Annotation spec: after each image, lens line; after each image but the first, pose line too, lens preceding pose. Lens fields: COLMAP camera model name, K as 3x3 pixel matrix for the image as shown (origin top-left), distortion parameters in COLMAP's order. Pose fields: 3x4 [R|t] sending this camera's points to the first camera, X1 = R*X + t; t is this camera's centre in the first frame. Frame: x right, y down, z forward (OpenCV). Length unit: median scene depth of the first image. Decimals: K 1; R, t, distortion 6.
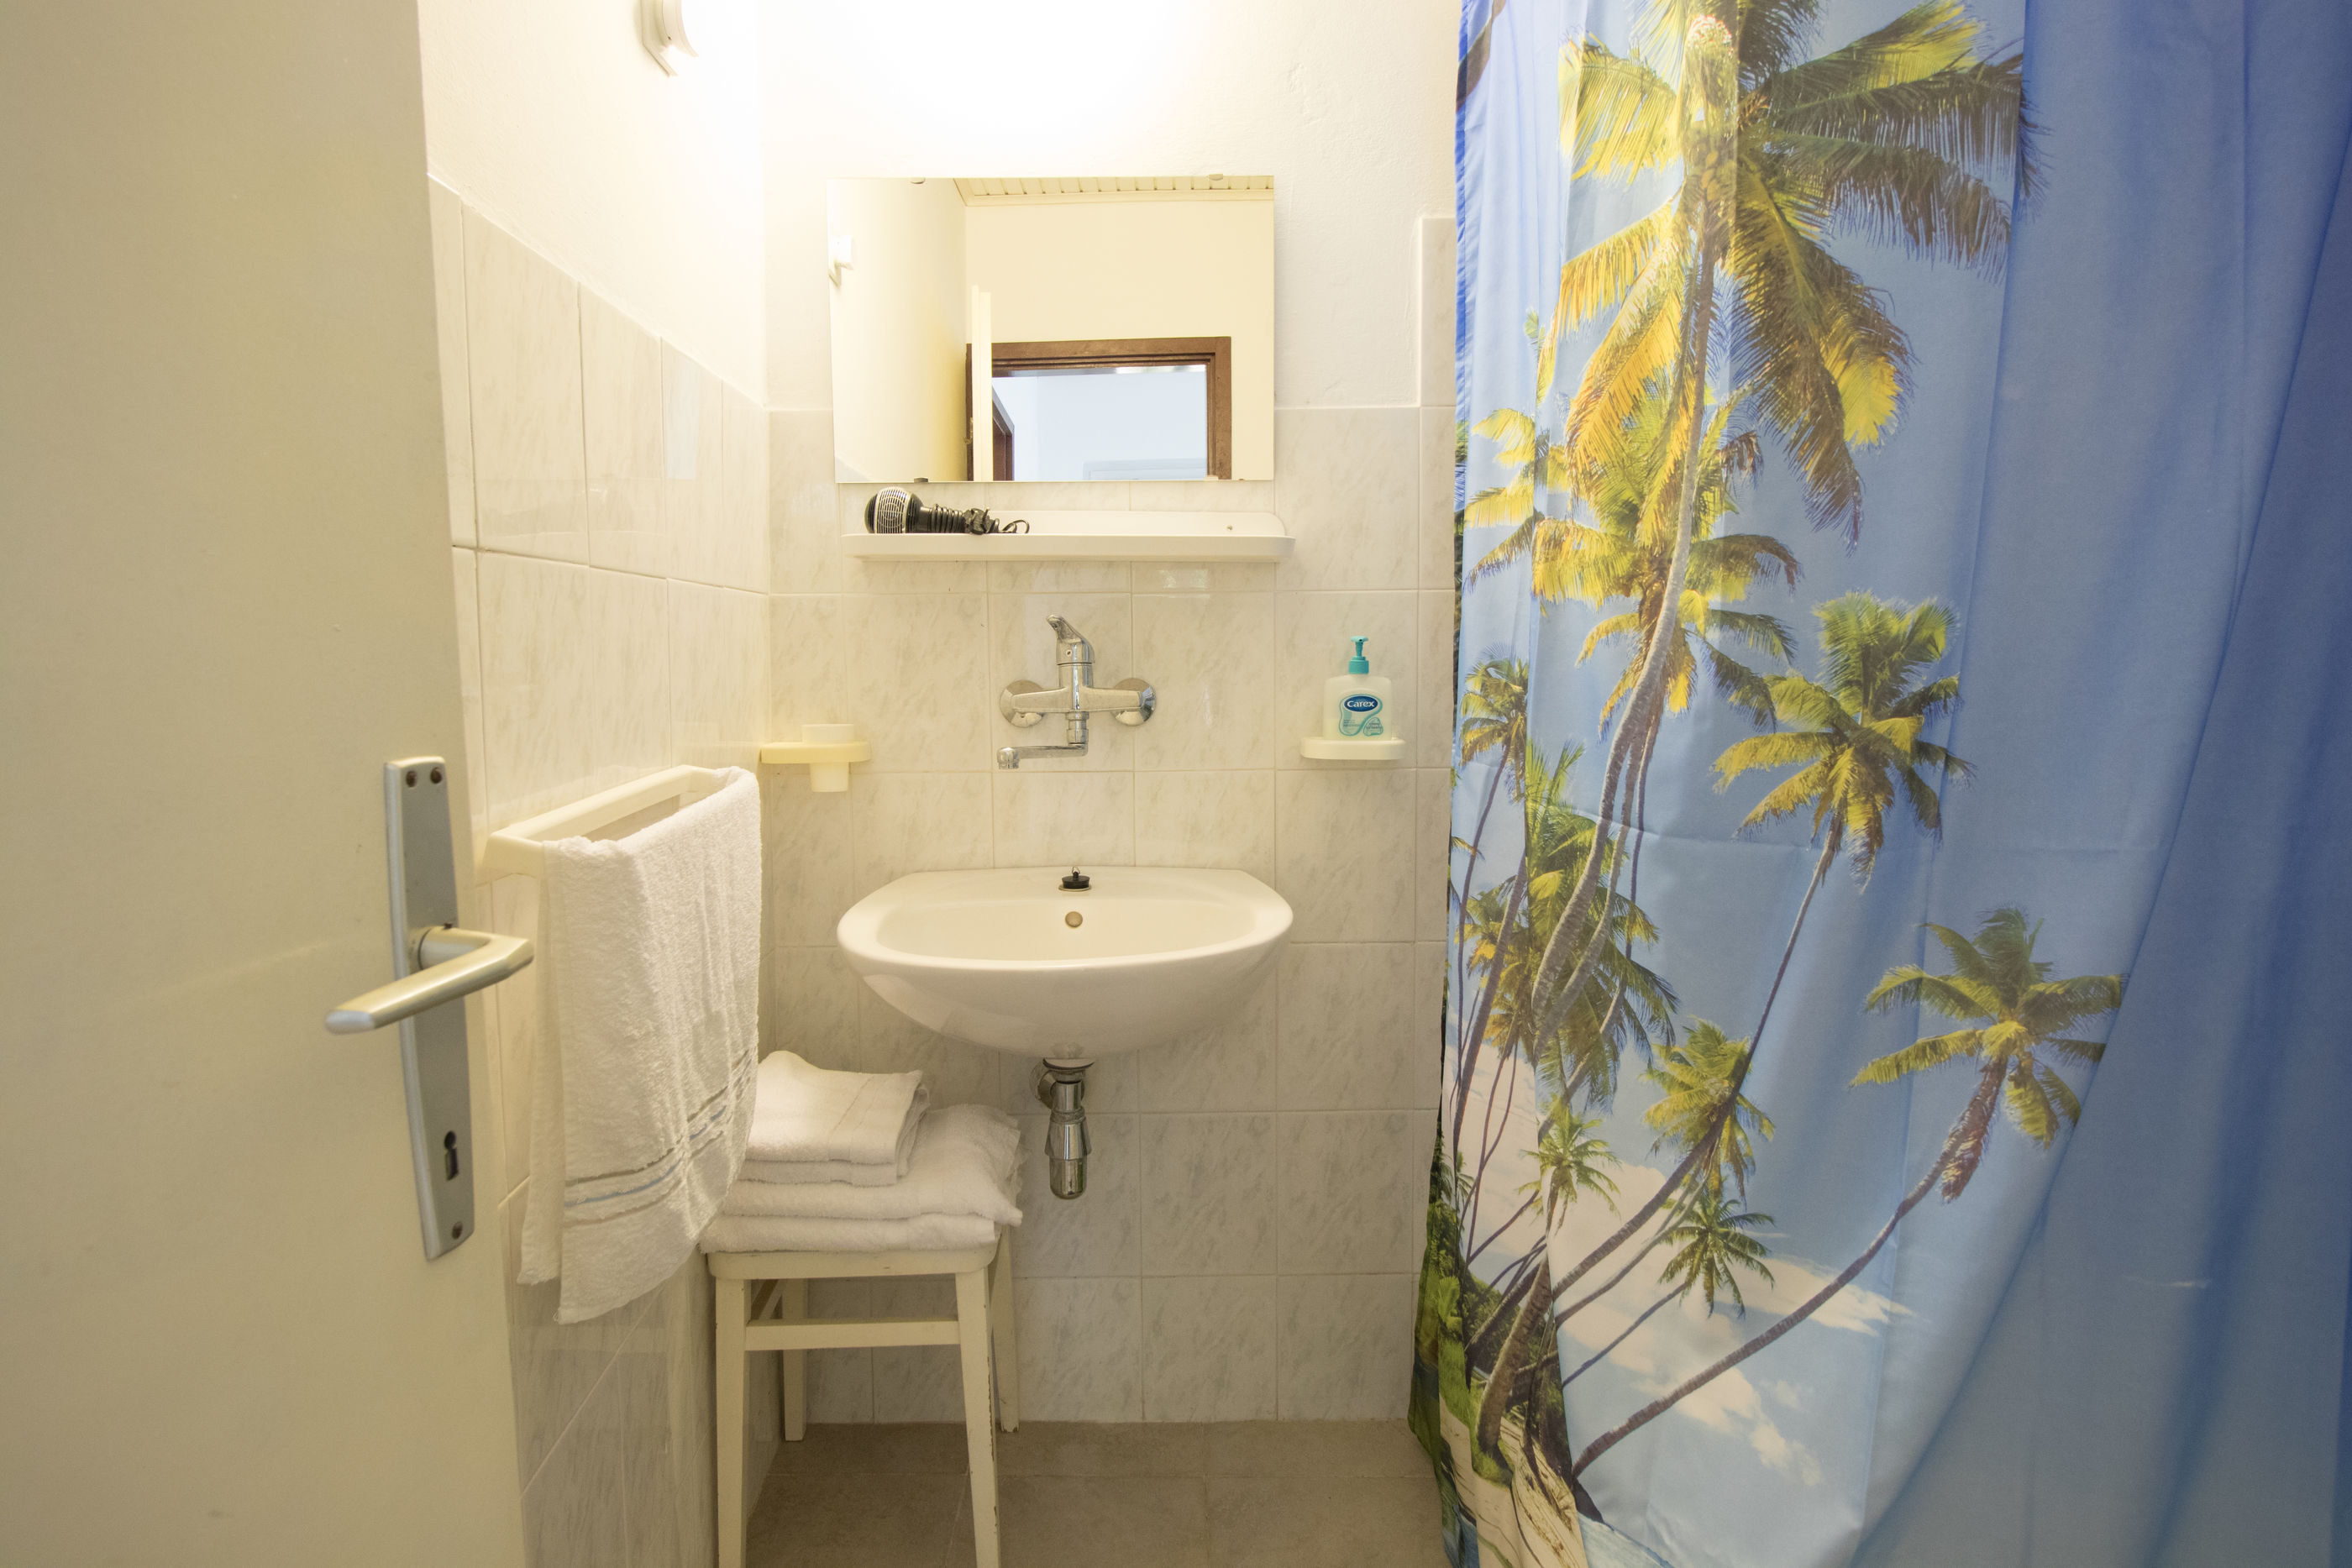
lens RADIAL K [[1228.1, 0, 1173.0], [0, 1228.1, 769.2], [0, 0, 1]] dist [0.001311, -0.014067]
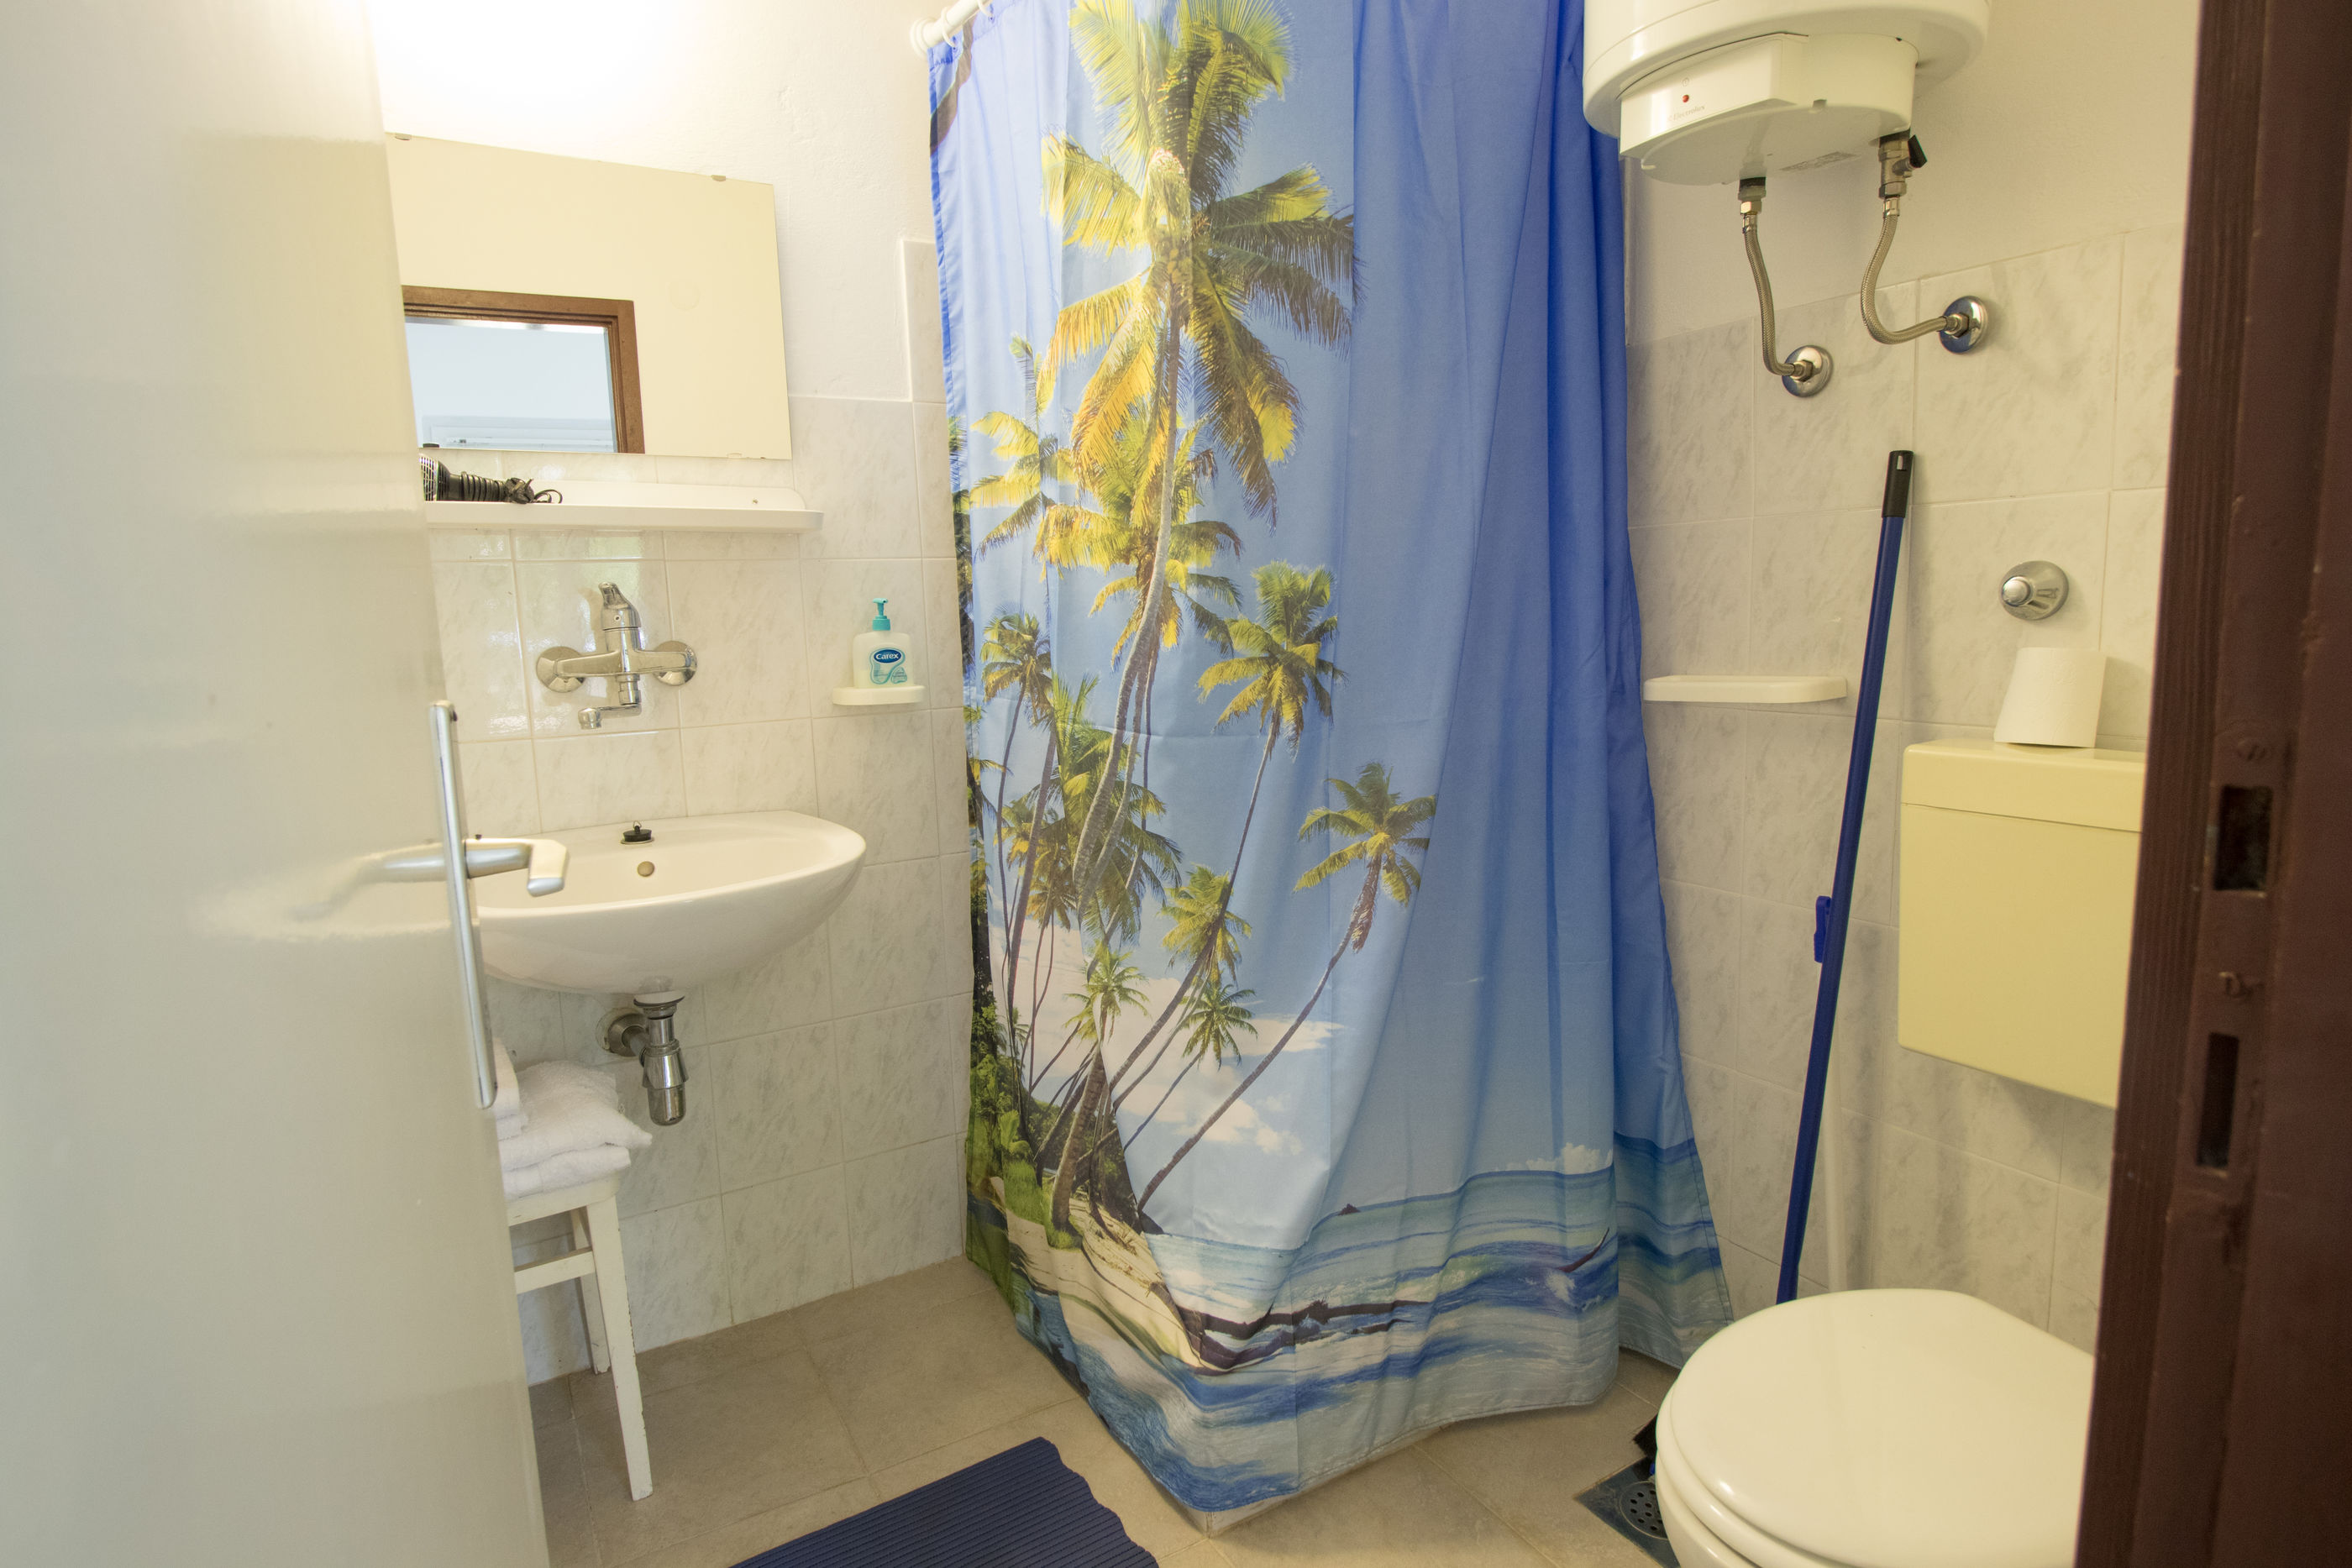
lens RADIAL K [[1228.1, 0, 1173.0], [0, 1228.1, 769.2], [0, 0, 1]] dist [0.001311, -0.014067]
pose [[0.858509, -0.085807, 0.505569, -0.302387], [0.071872, 0.996304, 0.047049, 0.026112], [-0.507737, -0.004056, 0.861503, -0.205072]]
